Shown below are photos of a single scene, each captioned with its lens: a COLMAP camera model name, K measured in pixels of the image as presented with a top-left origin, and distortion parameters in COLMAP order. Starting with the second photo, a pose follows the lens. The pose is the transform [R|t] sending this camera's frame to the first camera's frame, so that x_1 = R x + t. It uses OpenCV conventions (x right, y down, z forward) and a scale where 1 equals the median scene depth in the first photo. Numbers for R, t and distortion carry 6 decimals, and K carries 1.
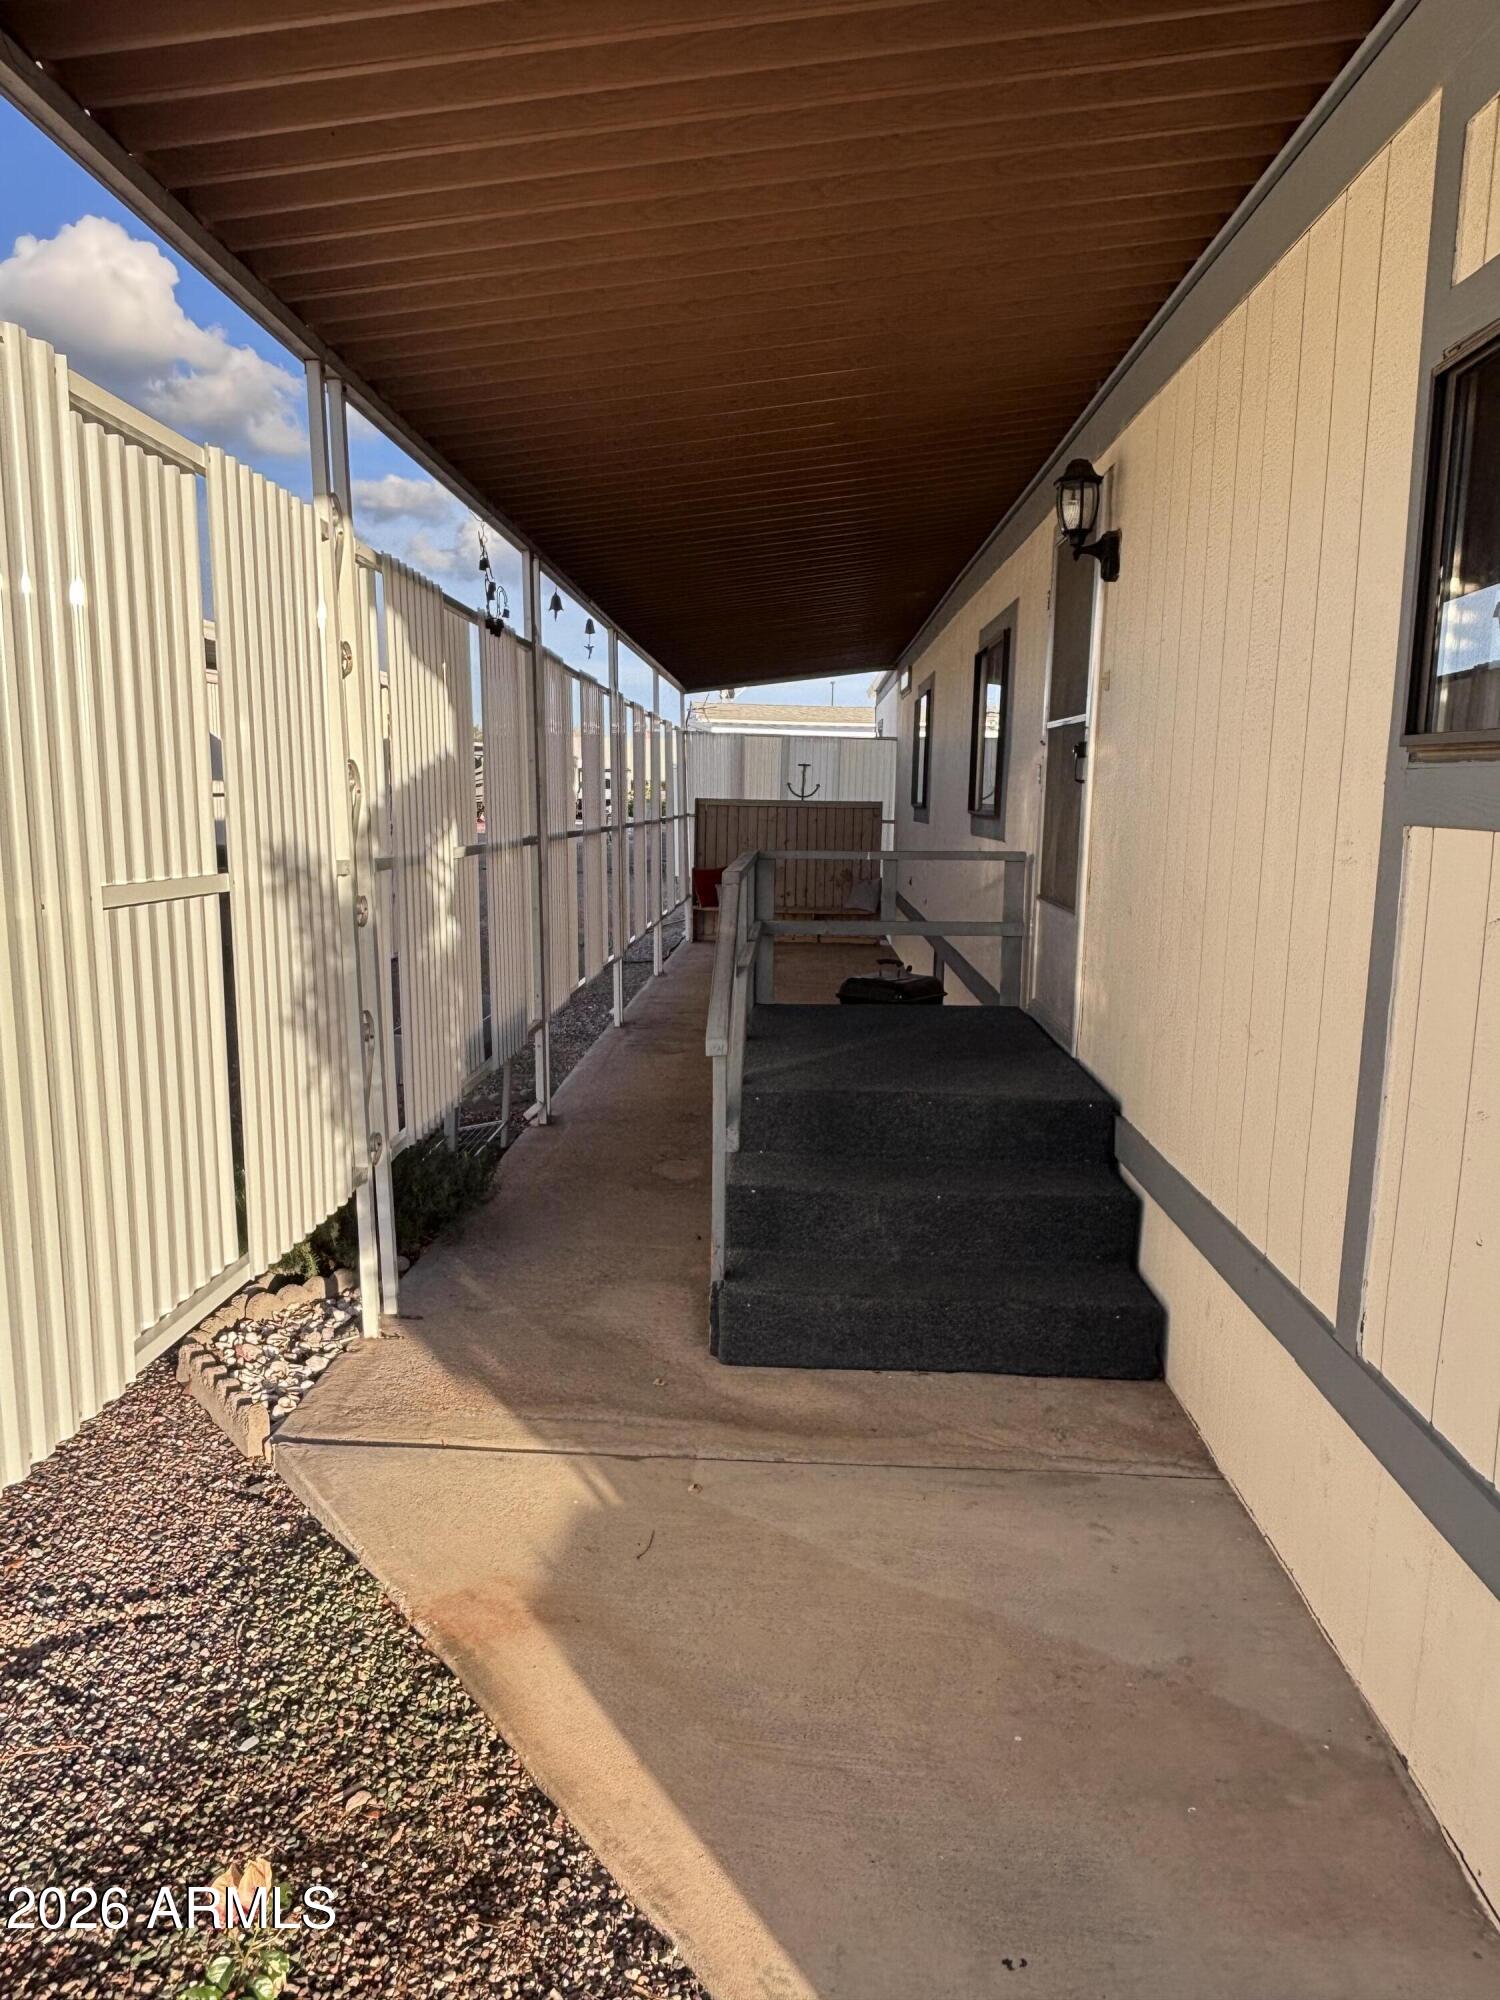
lens RADIAL K [[1320.5, 0, 750.0], [0, 1320.5, 1000.0], [0, 0, 1]] dist [0.082481, -0.159847]
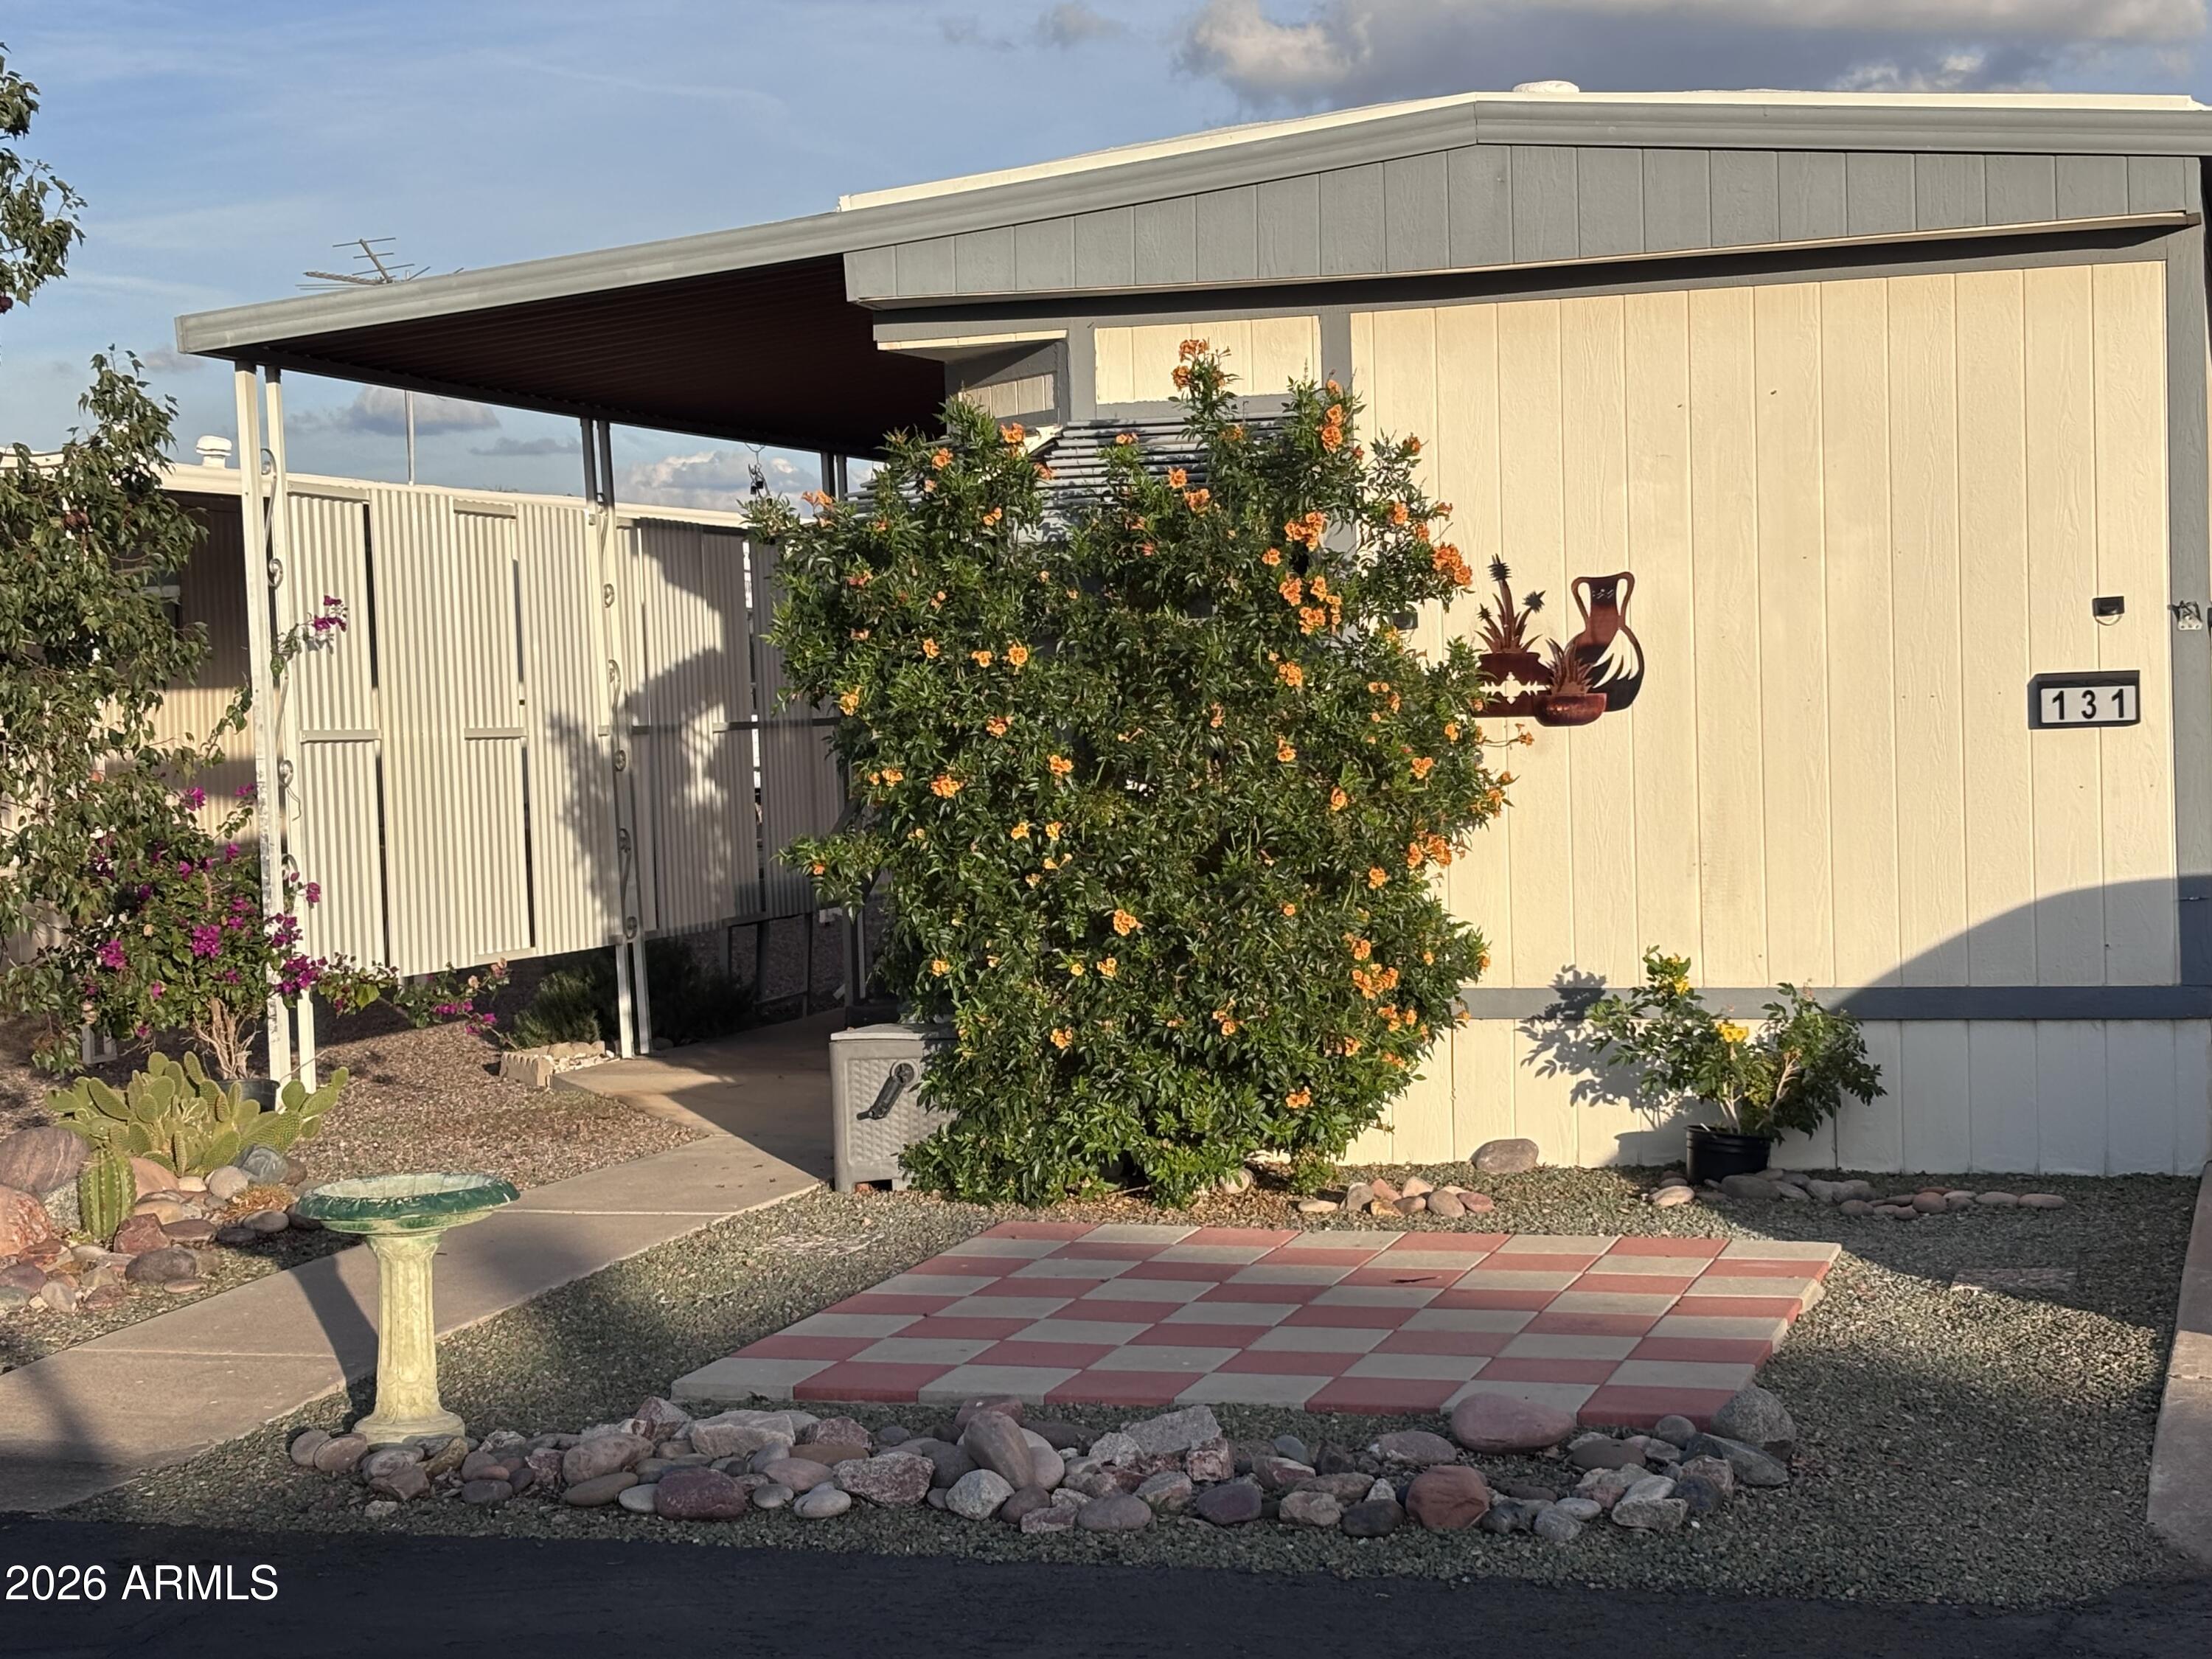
lens RADIAL K [[3698.5, 0, 1106.0], [0, 3698.5, 829.5], [0, 0, 1]] dist [0.300506, -1.419042]
pose [[0.964552, -0.030834, -0.262086, 1.159226], [0.001667, 0.993843, -0.110787, 0.412839], [0.263888, 0.106423, 0.958664, -2.488222]]
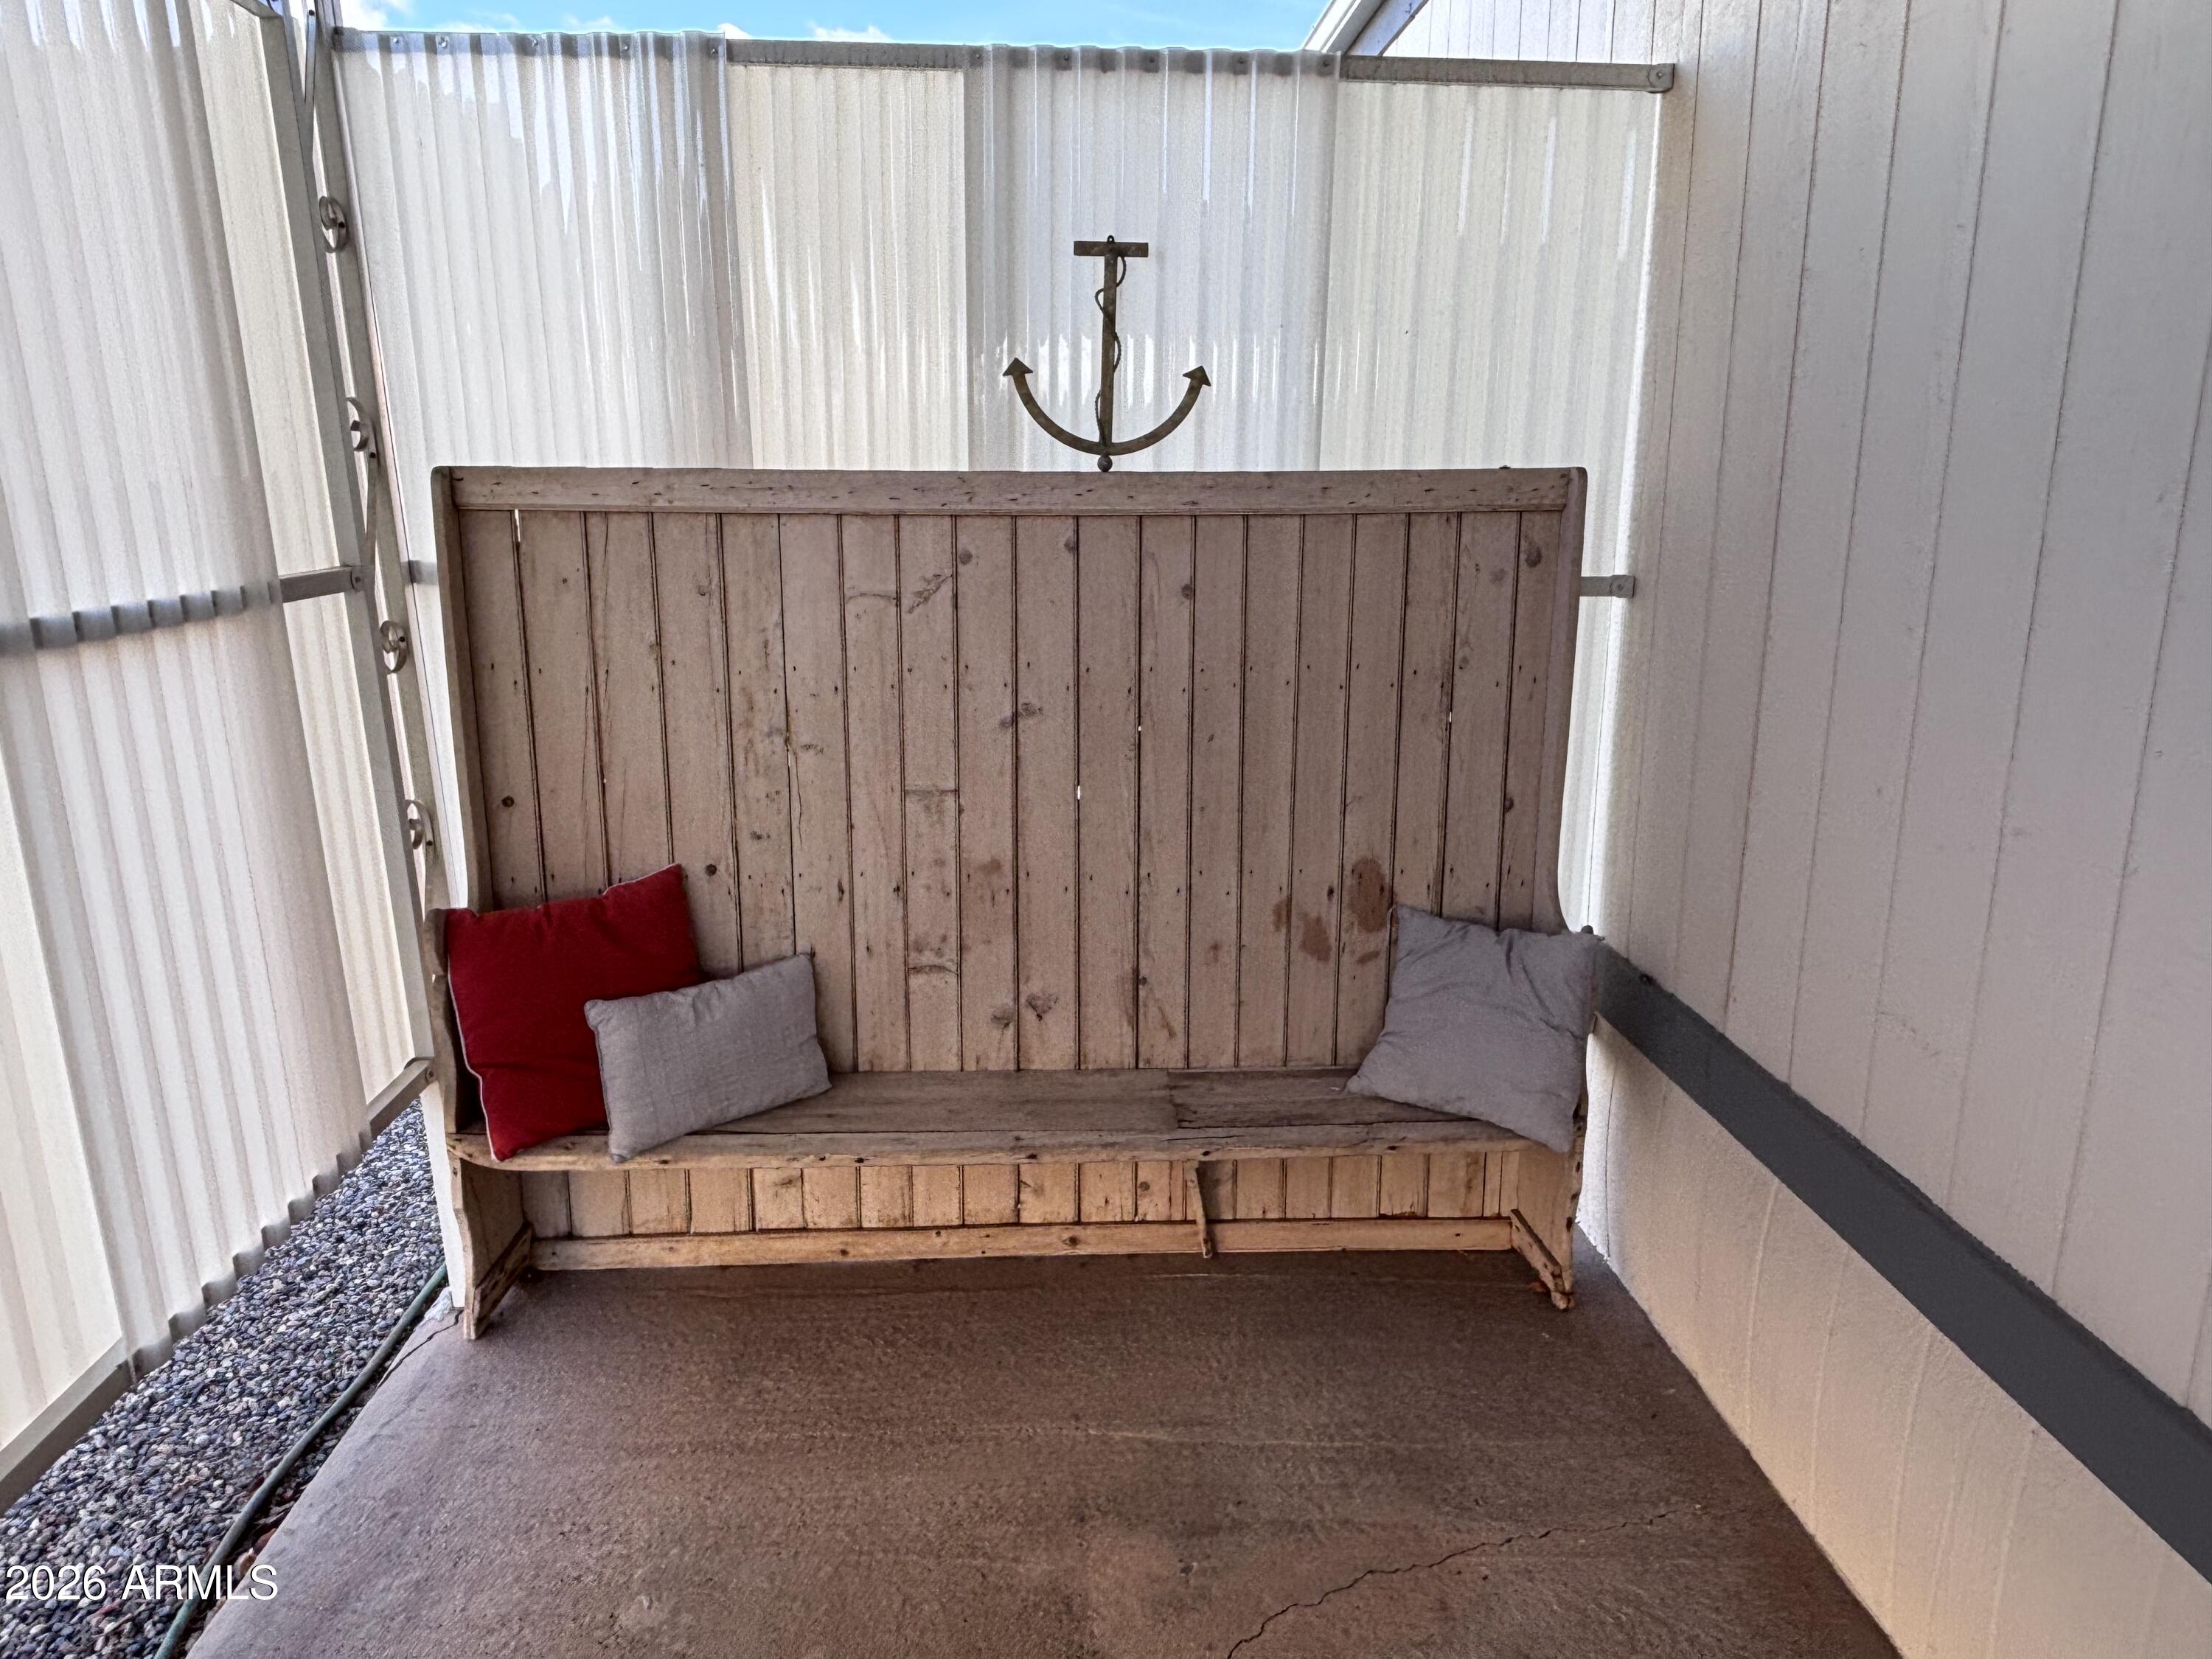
lens RADIAL K [[1460.4, 0, 1106.0], [0, 1460.4, 829.5], [0, 0, 1]] dist [0.082481, -0.159847]
pose [[0.995728, -0.038109, 0.084109, 0.079812], [0.030607, 0.995584, 0.088748, -0.433488], [-0.087120, -0.085794, 0.992497, 2.880120]]
